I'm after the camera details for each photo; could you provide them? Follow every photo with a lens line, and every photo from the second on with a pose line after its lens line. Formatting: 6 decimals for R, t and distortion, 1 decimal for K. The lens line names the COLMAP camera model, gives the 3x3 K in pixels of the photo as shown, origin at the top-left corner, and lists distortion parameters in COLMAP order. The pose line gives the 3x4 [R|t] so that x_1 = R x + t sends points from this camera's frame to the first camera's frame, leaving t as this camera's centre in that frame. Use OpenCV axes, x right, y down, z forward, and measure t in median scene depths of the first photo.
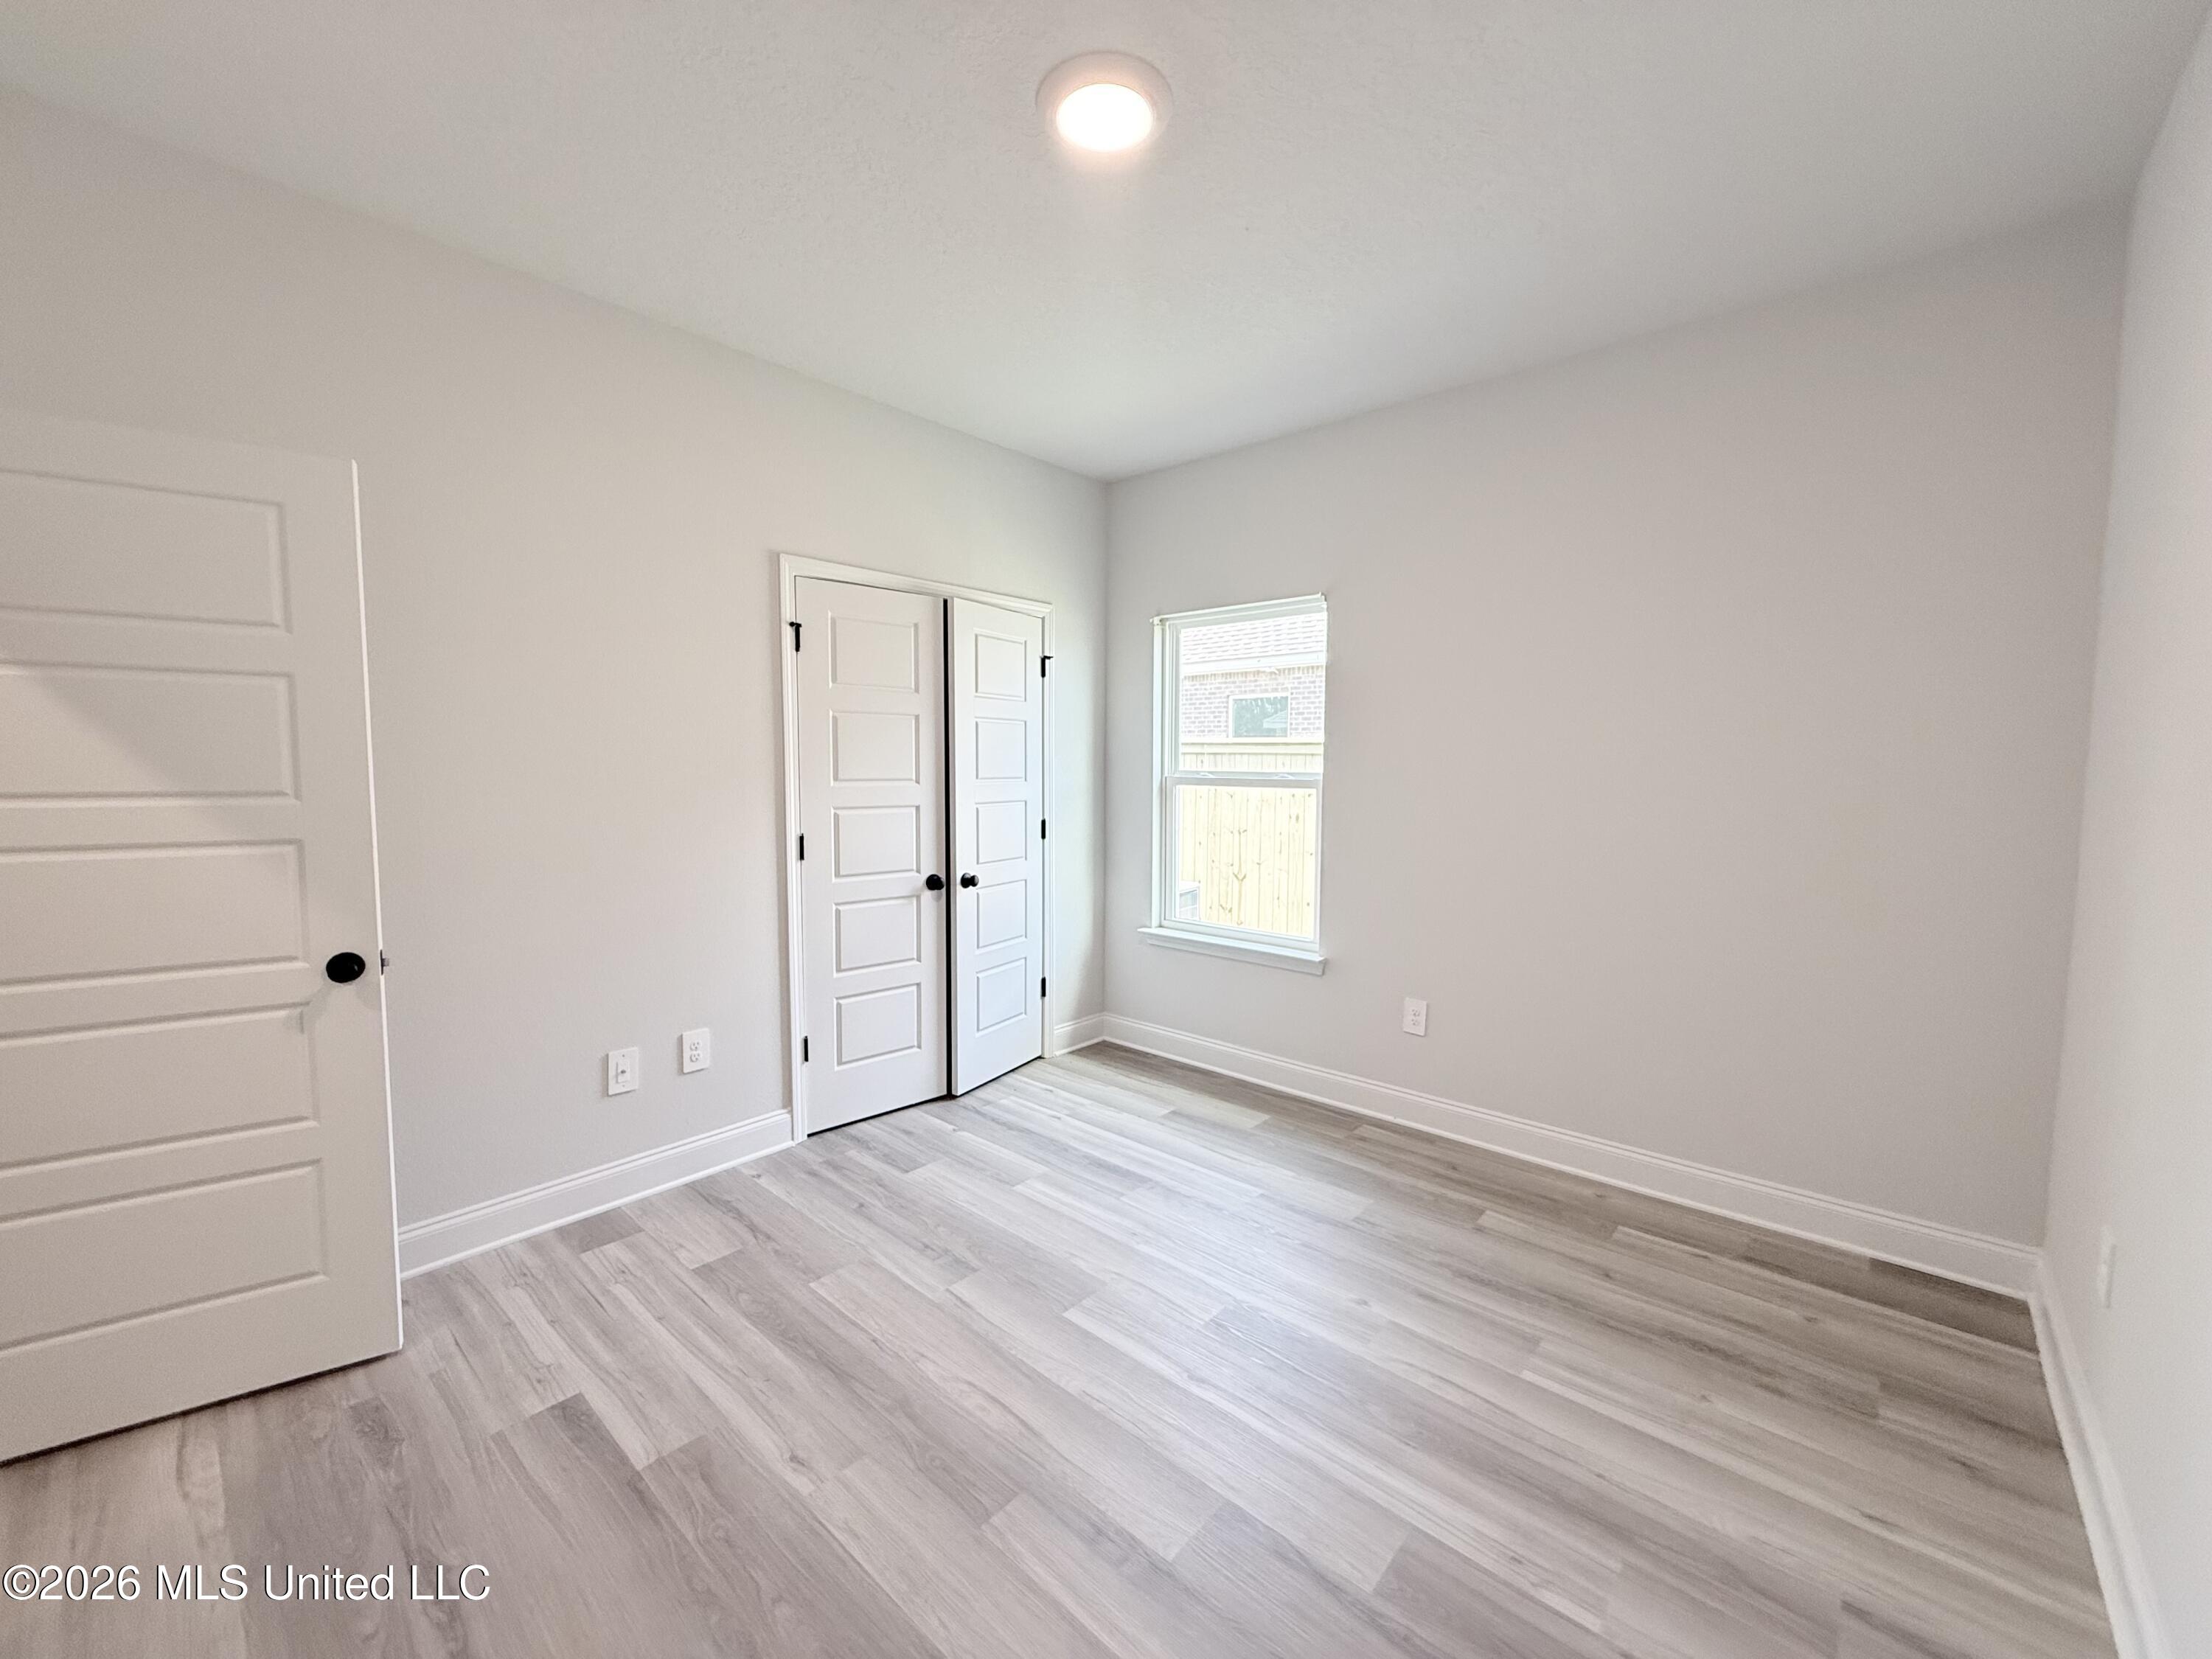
lens RADIAL K [[885.2, 0, 1106.1], [0, 885.2, 828.0], [0, 0, 1]] dist [0.001348, 0.000508]
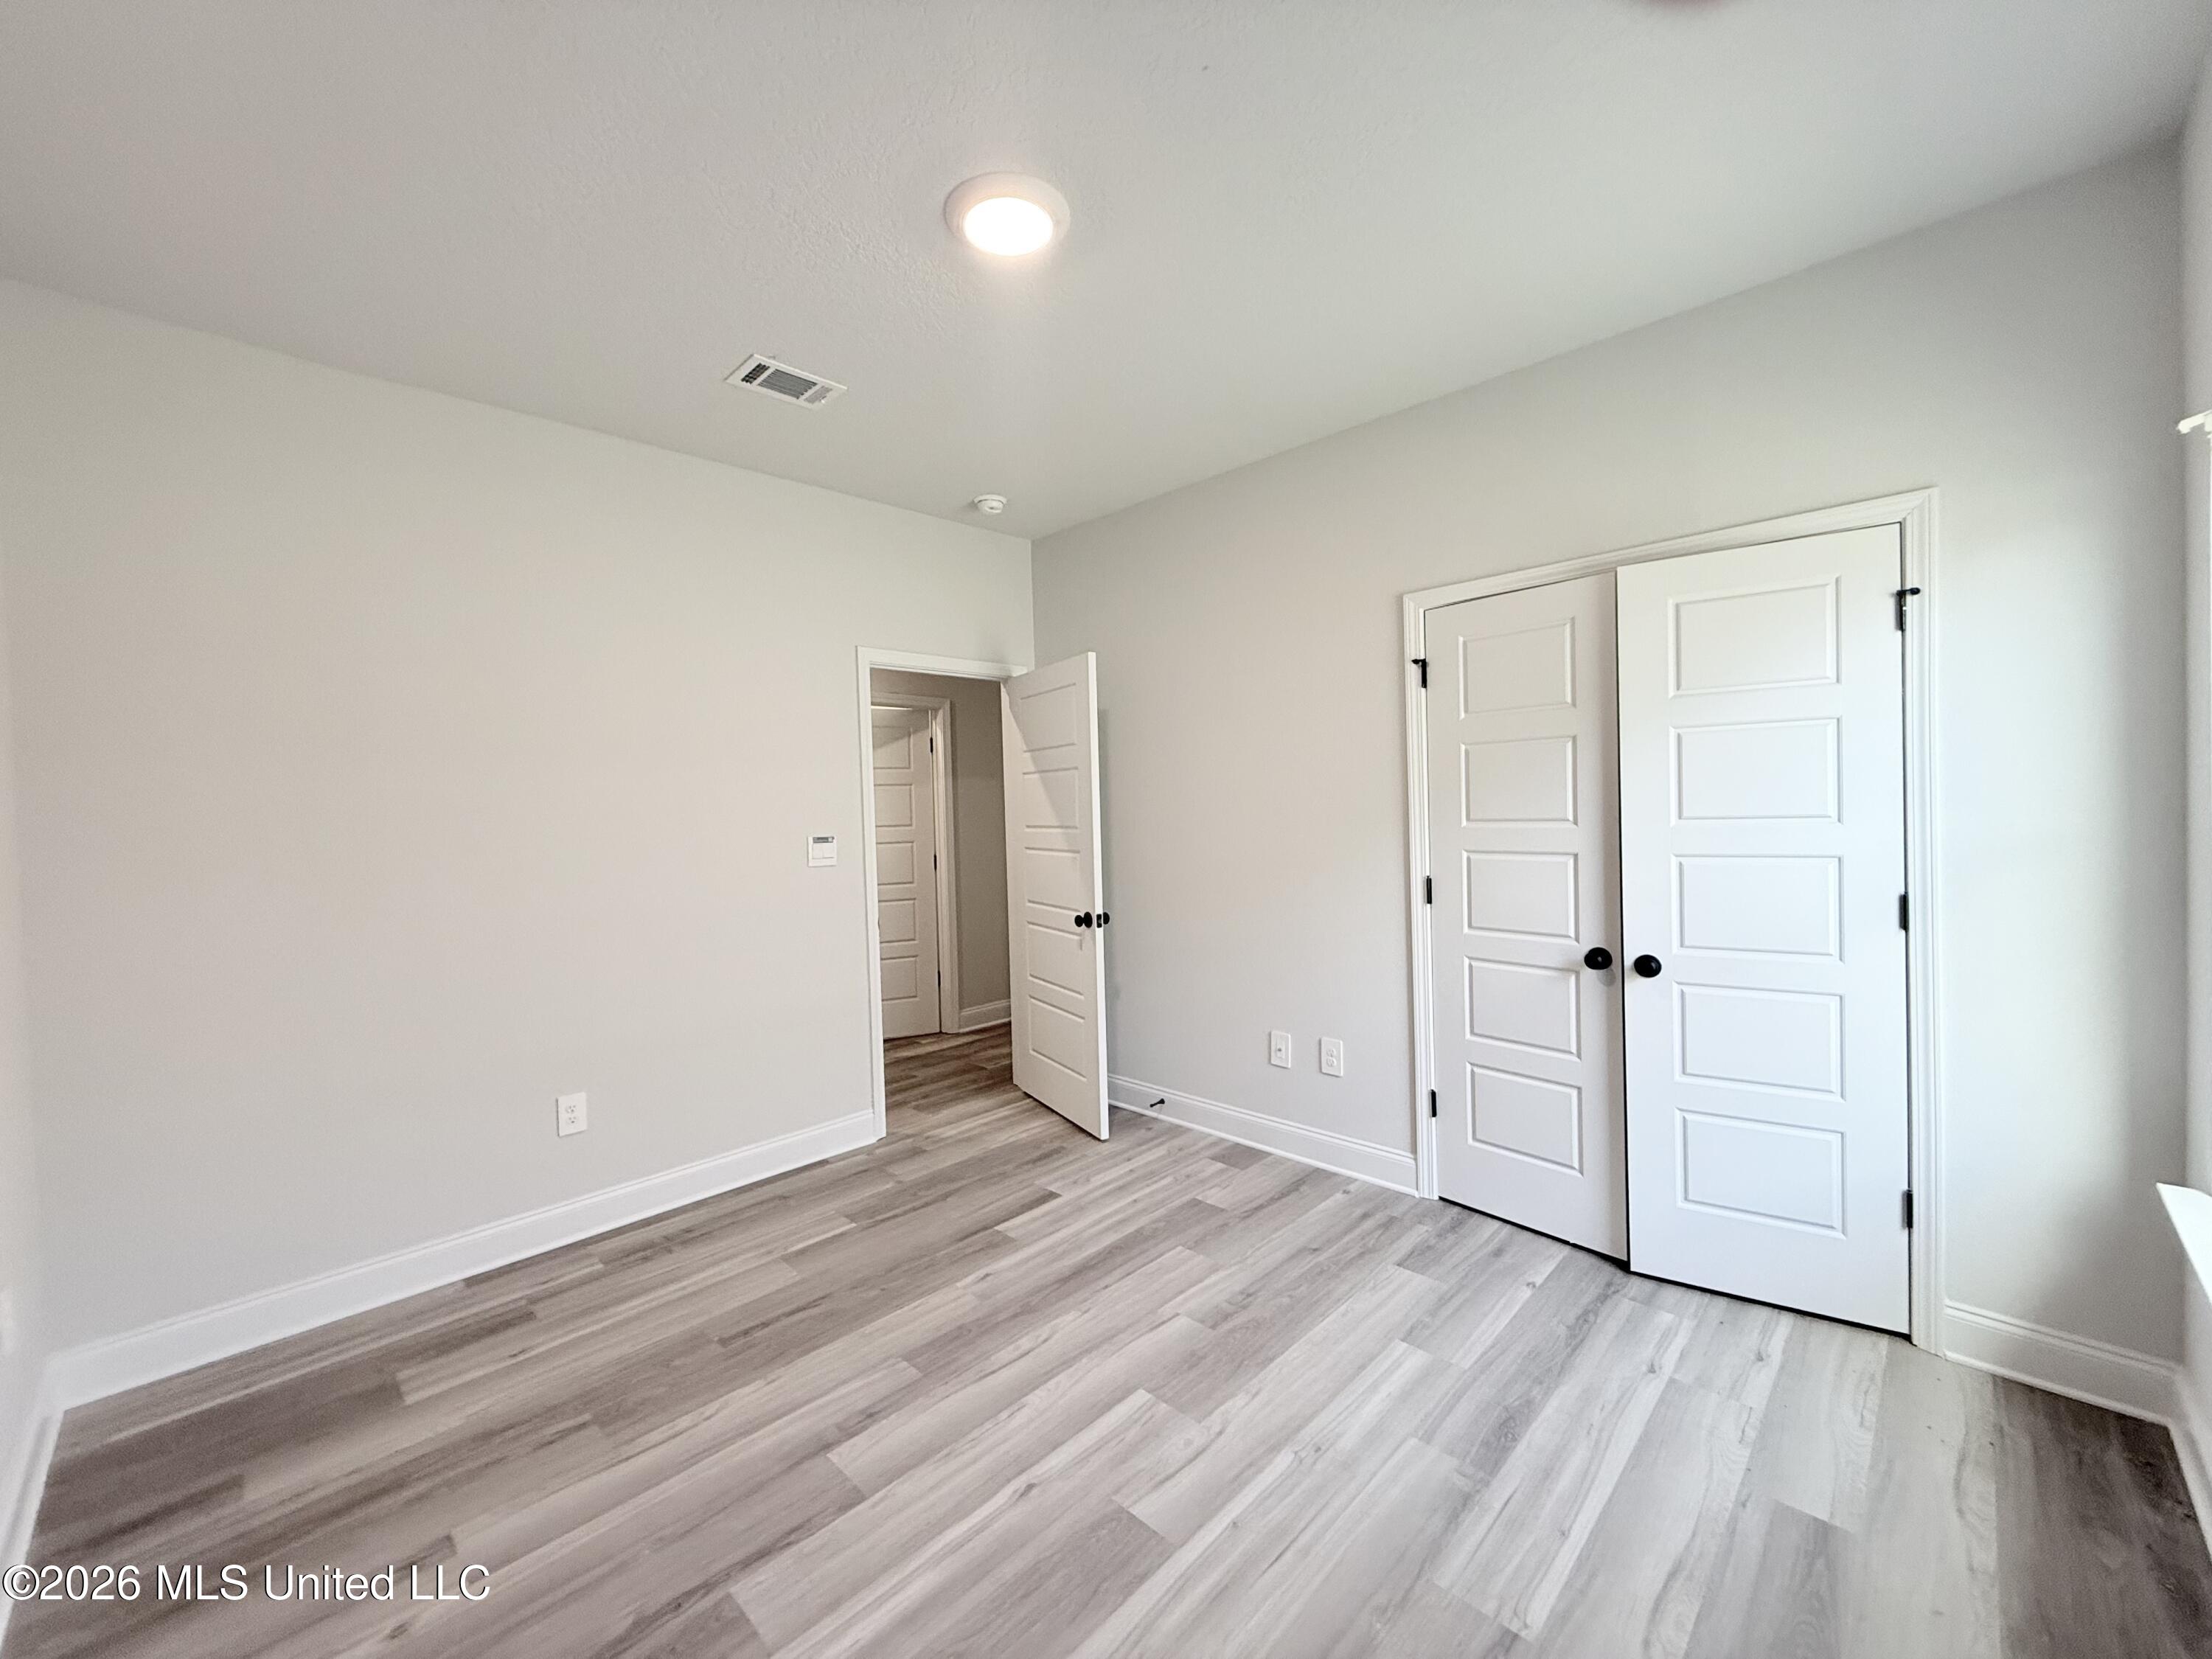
lens RADIAL K [[885.2, 0, 1102.5], [0, 885.2, 827.0], [0, 0, 1]] dist [0.001348, 0.000508]
pose [[-0.057589, 0.019378, -0.998152, 0.652504], [-0.044343, 0.998775, 0.021949, -0.053333], [0.997355, 0.045525, -0.056659, 0.721105]]
